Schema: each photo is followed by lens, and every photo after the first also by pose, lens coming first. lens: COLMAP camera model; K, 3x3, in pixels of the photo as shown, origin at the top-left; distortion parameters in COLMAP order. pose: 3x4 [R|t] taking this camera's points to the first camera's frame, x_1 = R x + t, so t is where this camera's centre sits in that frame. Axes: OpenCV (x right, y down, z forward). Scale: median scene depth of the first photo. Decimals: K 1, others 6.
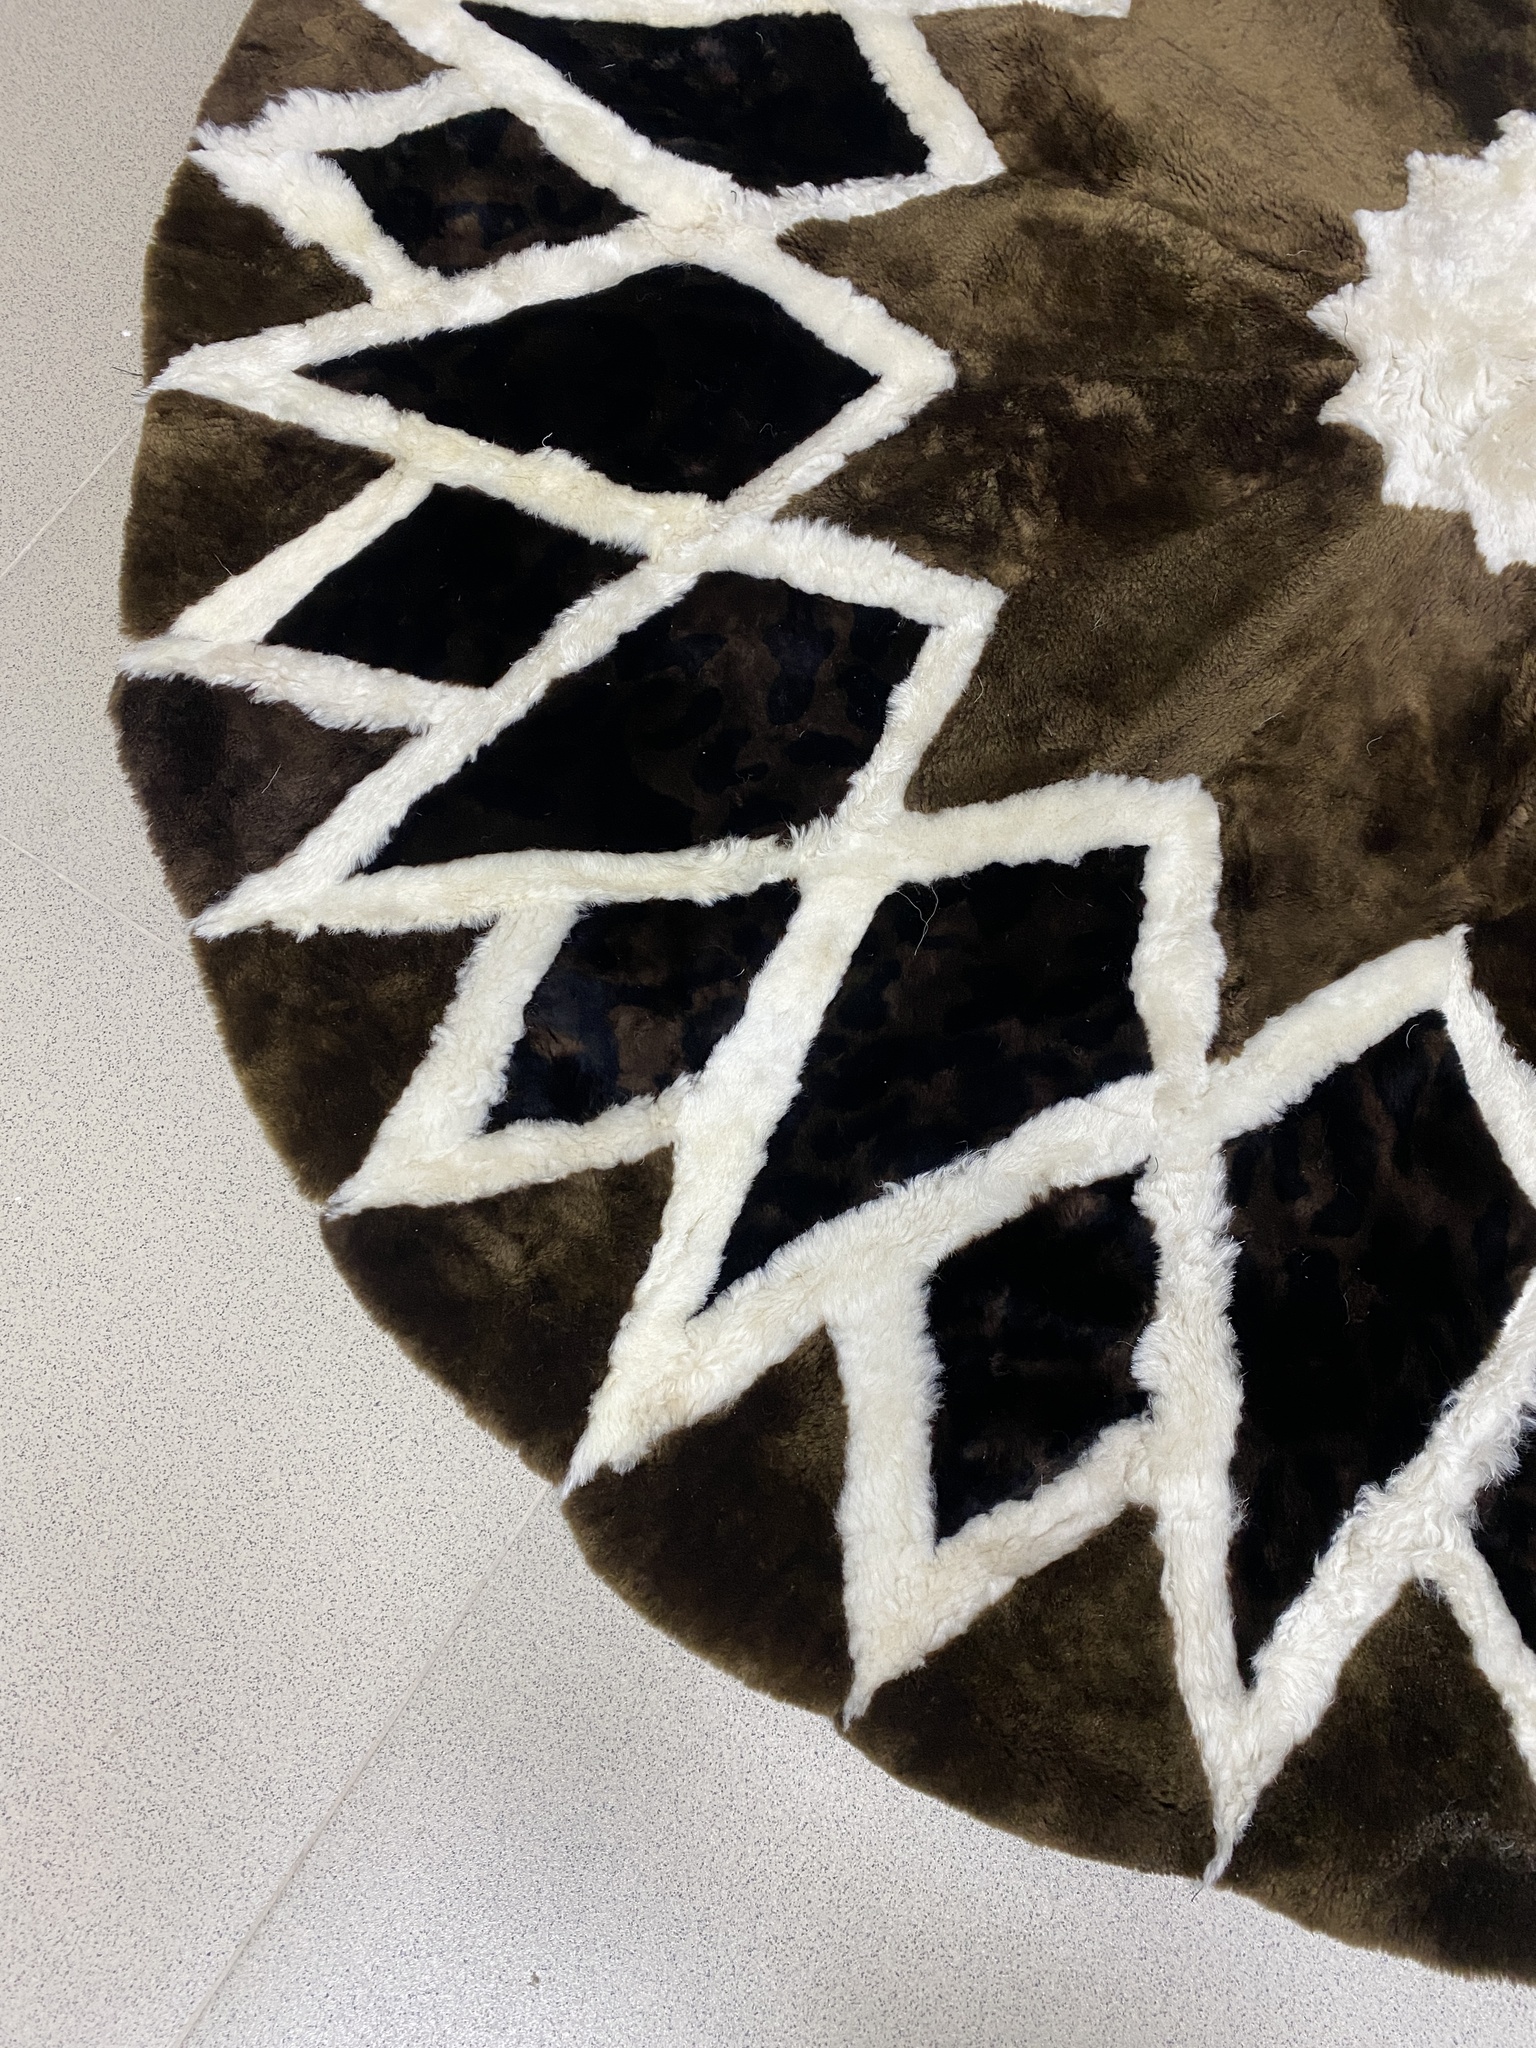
lens RADIAL K [[1559.1, 0, 717.0], [0, 1559.1, 1029.3], [0, 0, 1]] dist [0.028736, -0.027999]
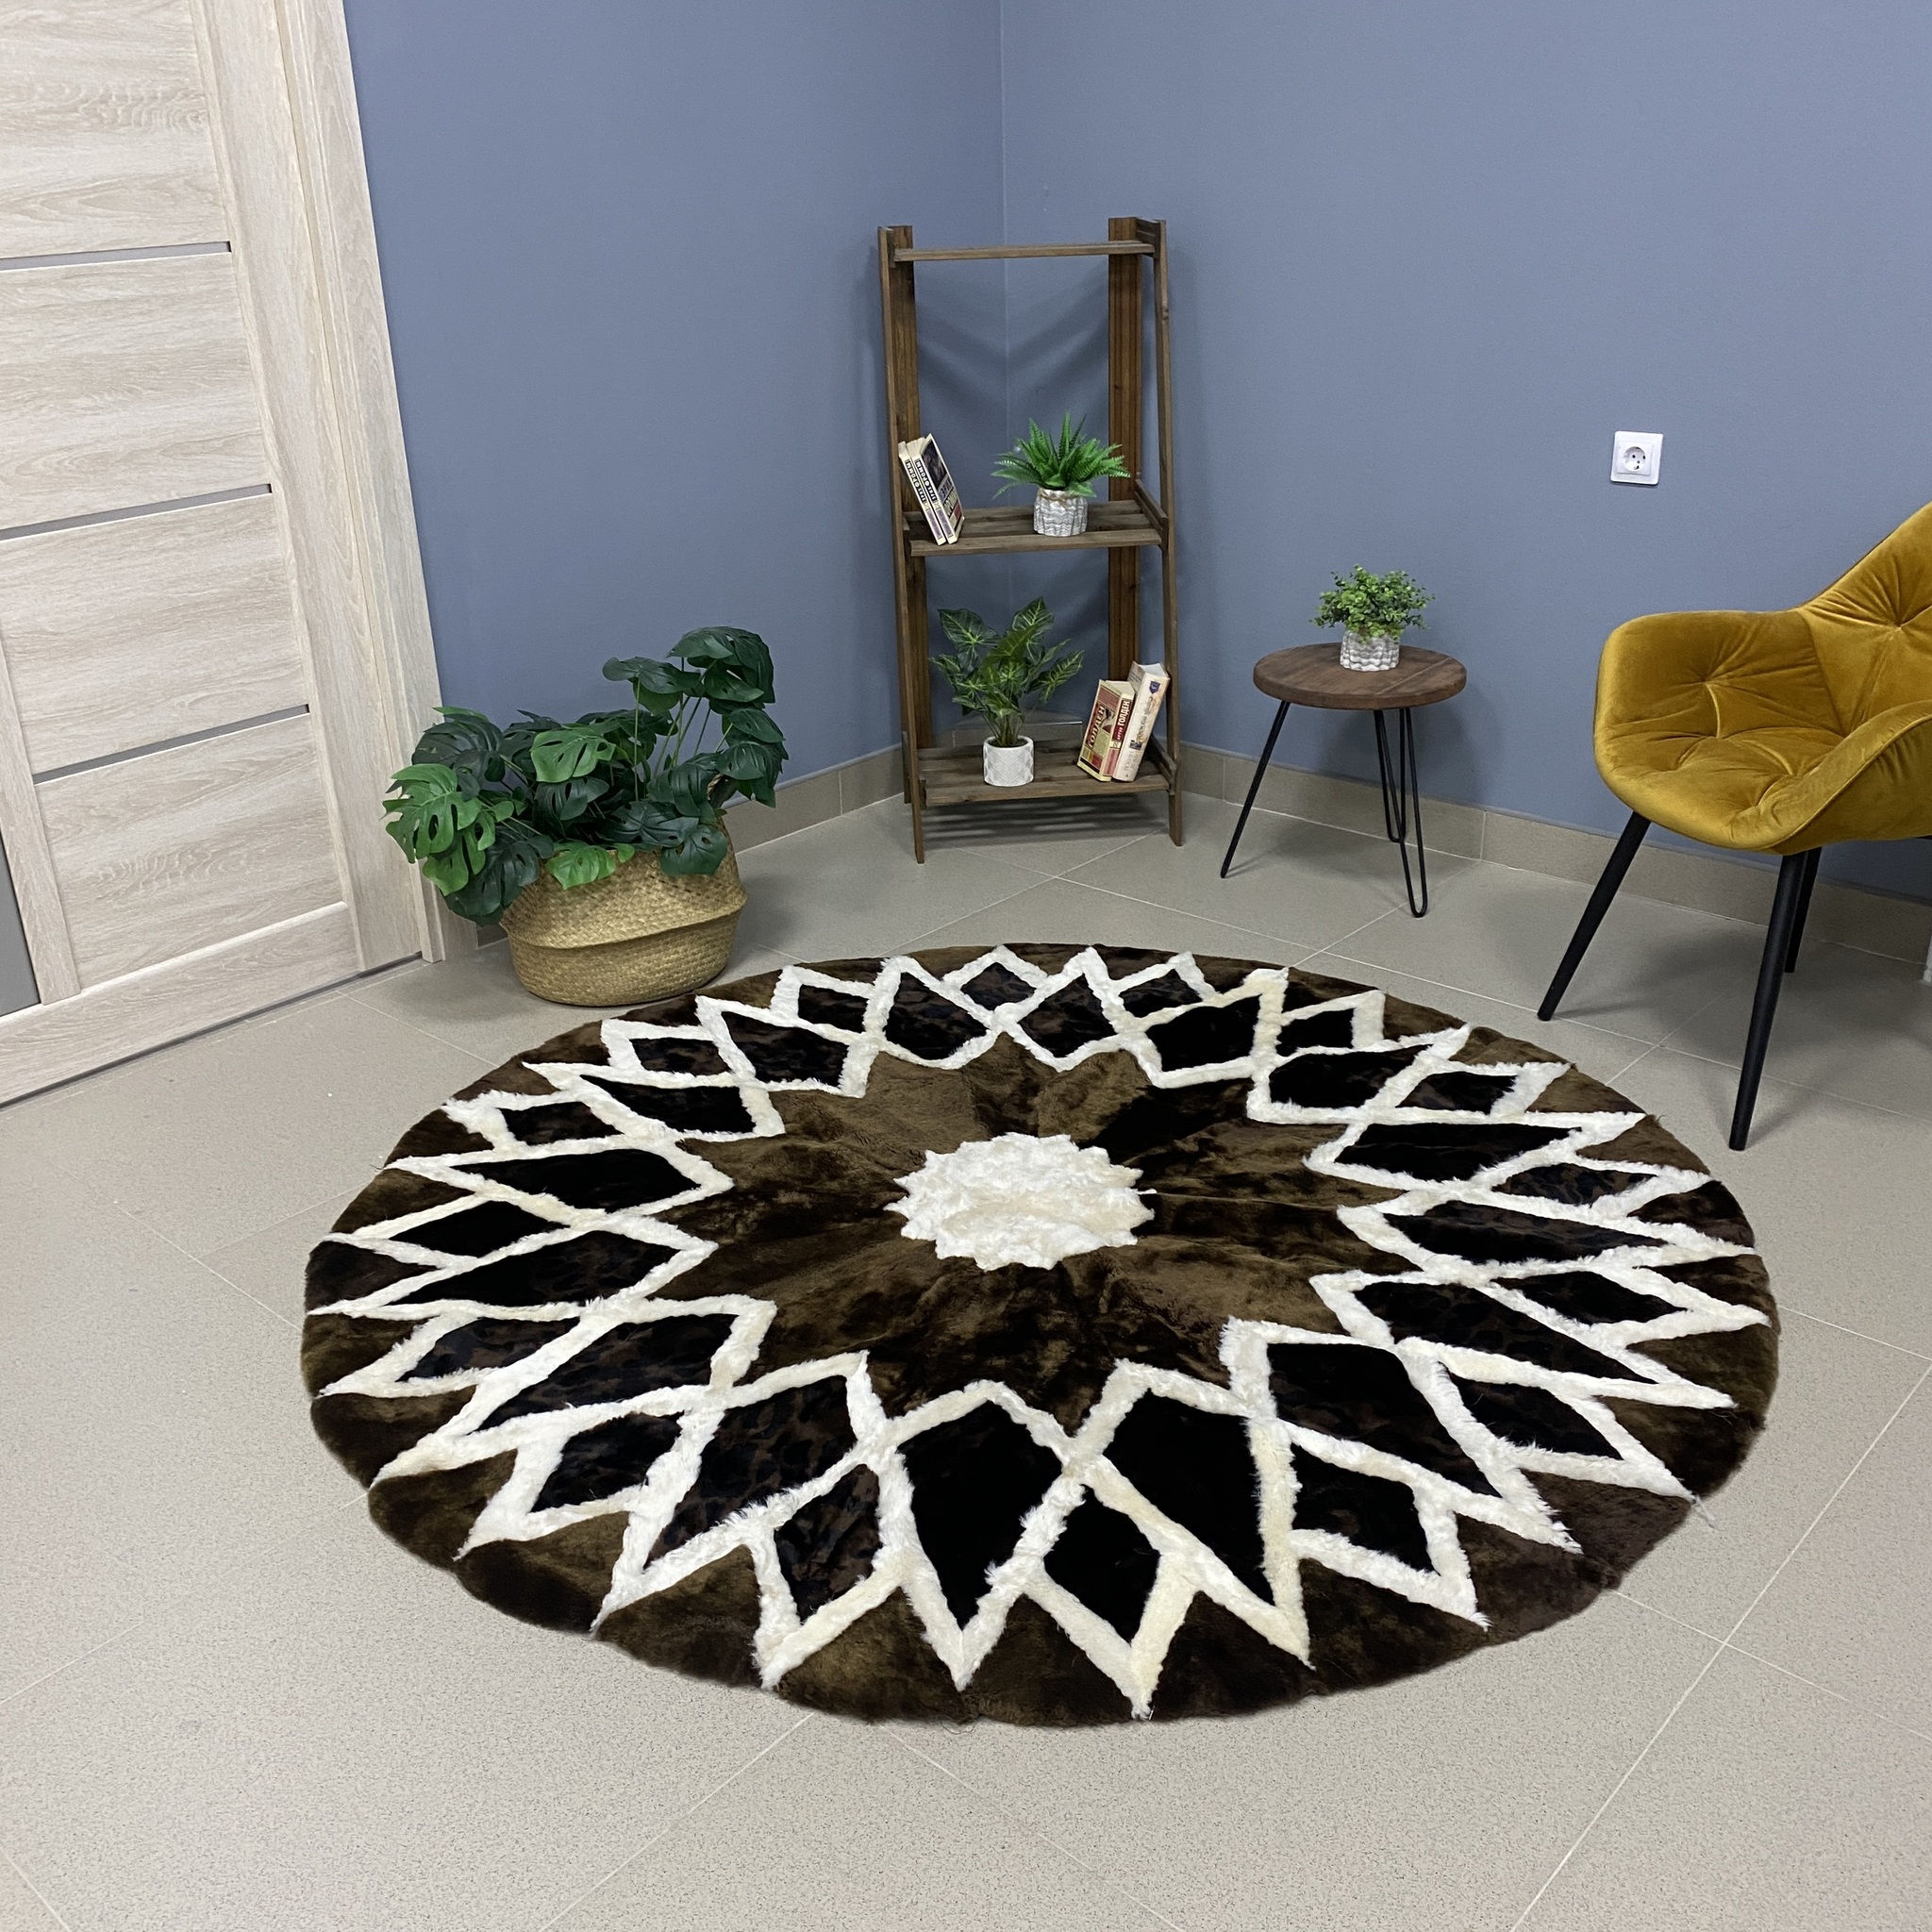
lens RADIAL K [[1961.7, 0, 923.9], [0, 1961.7, 1005.4], [0, 0, 1]] dist [0.027113, 0.000000]
pose [[0.985895, 0.067151, -0.153302, 0.860442], [-0.159733, 0.650969, -0.742109, 1.483517], [0.049962, 0.756129, 0.652513, -1.022115]]
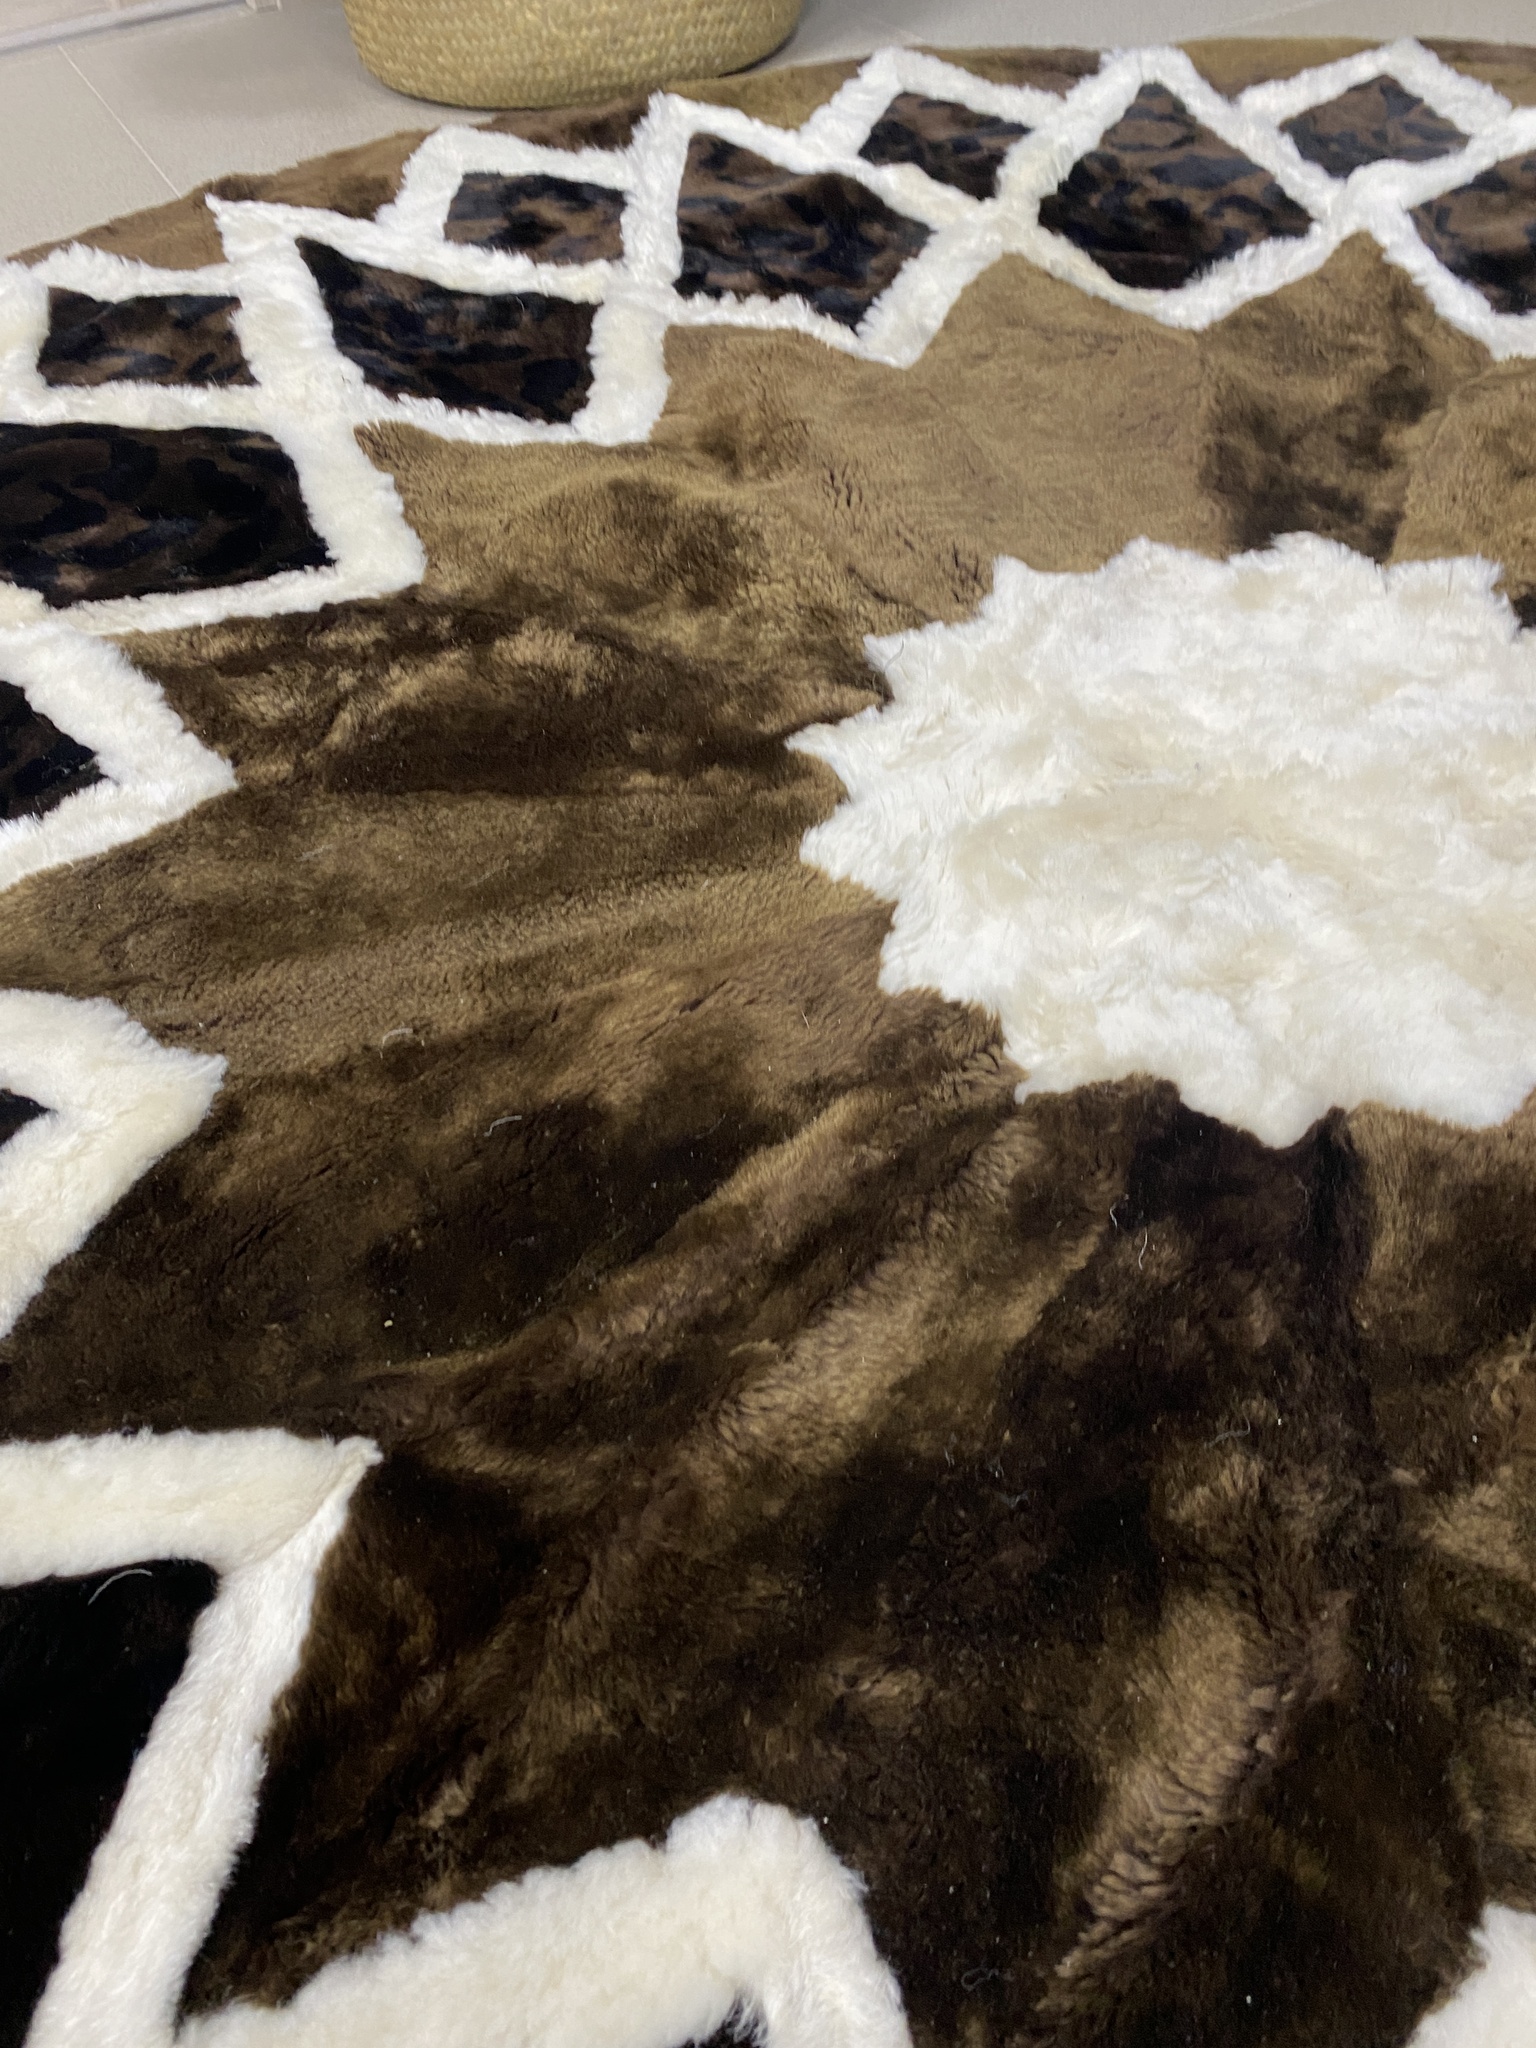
lens RADIAL K [[1559.1, 0, 755.6], [0, 1559.1, 1045.5], [0, 0, 1]] dist [0.028736, -0.027999]
pose [[0.878256, 0.336584, -0.339673, 0.655379], [-0.447194, 0.829687, -0.334122, -0.055684], [0.169363, 0.445345, 0.879195, 0.483273]]
